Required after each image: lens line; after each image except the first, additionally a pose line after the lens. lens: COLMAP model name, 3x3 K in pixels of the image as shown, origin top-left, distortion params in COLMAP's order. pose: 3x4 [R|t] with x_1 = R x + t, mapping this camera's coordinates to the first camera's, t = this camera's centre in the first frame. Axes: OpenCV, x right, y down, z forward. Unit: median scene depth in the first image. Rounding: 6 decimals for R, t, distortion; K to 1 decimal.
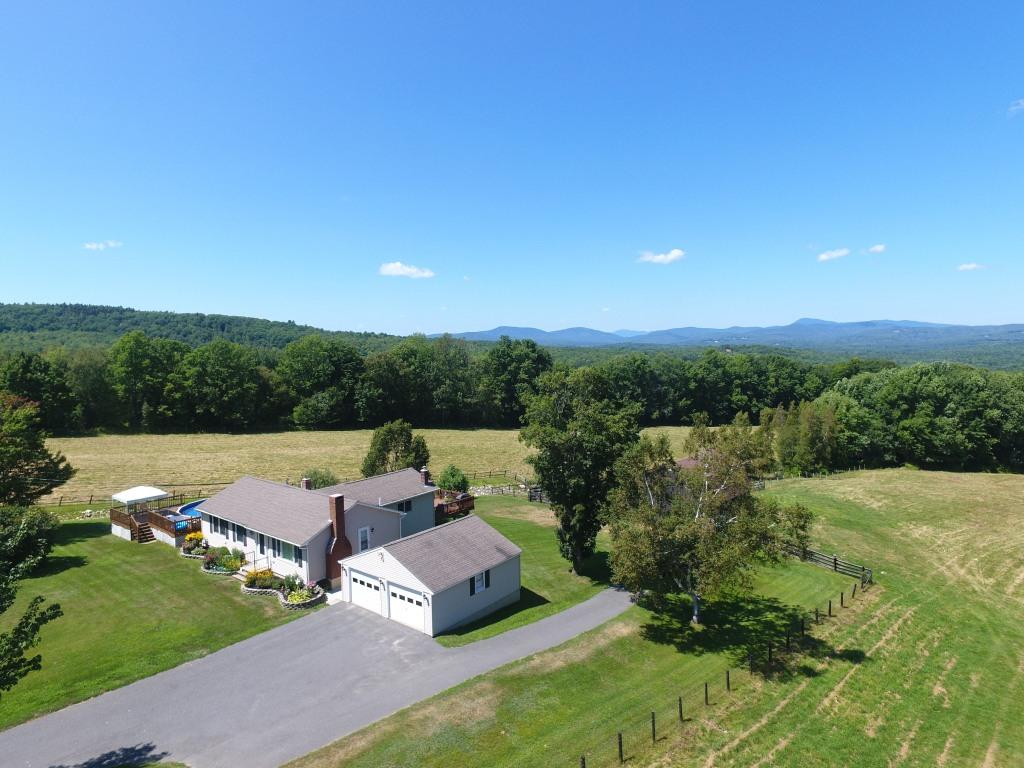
lens RADIAL K [[604.5, 0, 512.0], [0, 604.5, 384.0], [0, 0, 1]] dist [0.000282, -0.000204]
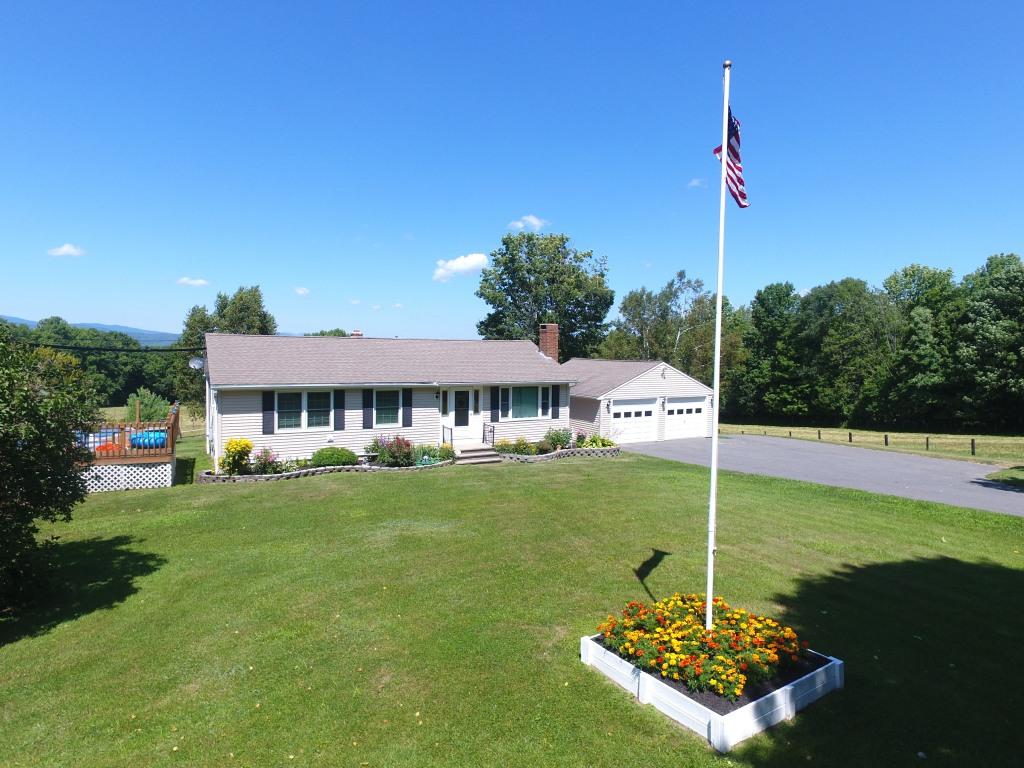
lens RADIAL K [[604.5, 0, 512.0], [0, 604.5, 384.0], [0, 0, 1]] dist [0.000282, -0.000204]
pose [[0.379735, -0.031974, 0.924543, -0.242727], [0.044840, 0.998864, 0.016127, 0.059360], [-0.924008, 0.035332, 0.380737, 0.184784]]
